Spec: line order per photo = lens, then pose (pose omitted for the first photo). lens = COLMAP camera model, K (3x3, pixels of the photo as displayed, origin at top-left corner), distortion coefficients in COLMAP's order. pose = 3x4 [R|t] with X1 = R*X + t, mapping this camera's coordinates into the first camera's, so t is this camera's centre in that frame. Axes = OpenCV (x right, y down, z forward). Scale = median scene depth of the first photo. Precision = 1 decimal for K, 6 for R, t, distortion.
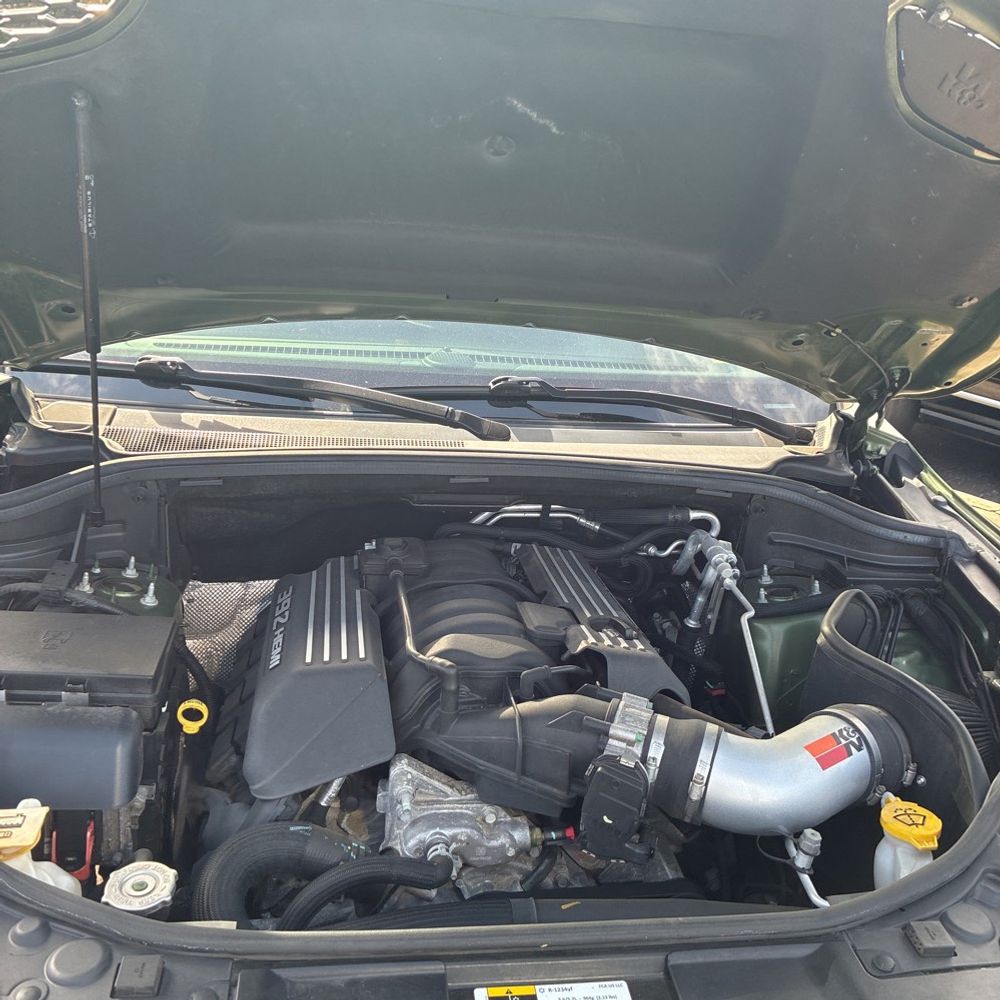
lens RADIAL K [[1017.5, 0, 500.3], [0, 1017.5, 499.3], [0, 0, 1]] dist [0.018555, 0.000000]
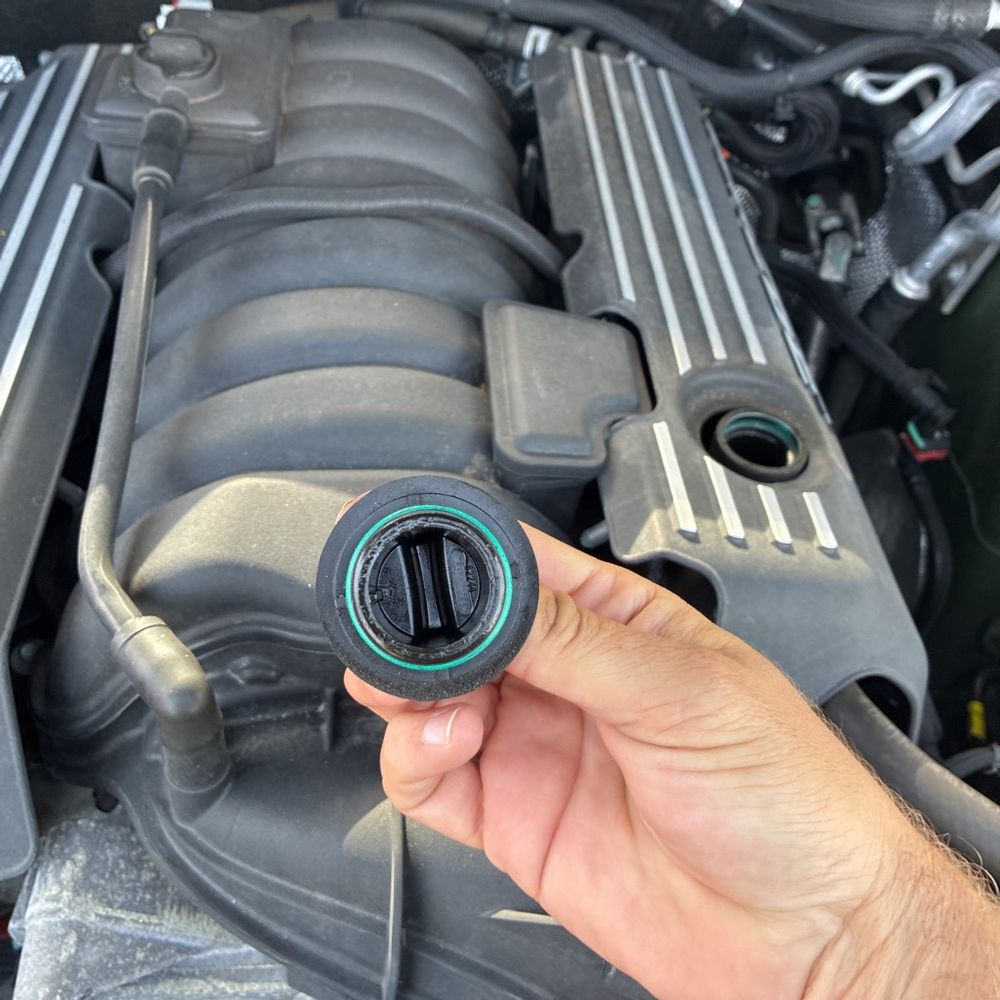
lens RADIAL K [[1017.5, 0, 493.7], [0, 1017.5, 501.8], [0, 0, 1]] dist [0.018555, 0.000000]
pose [[0.993927, 0.108735, -0.016896, 0.031761], [-0.080777, 0.825226, 0.558997, -0.038193], [0.074726, -0.554238, 0.828997, 0.662592]]
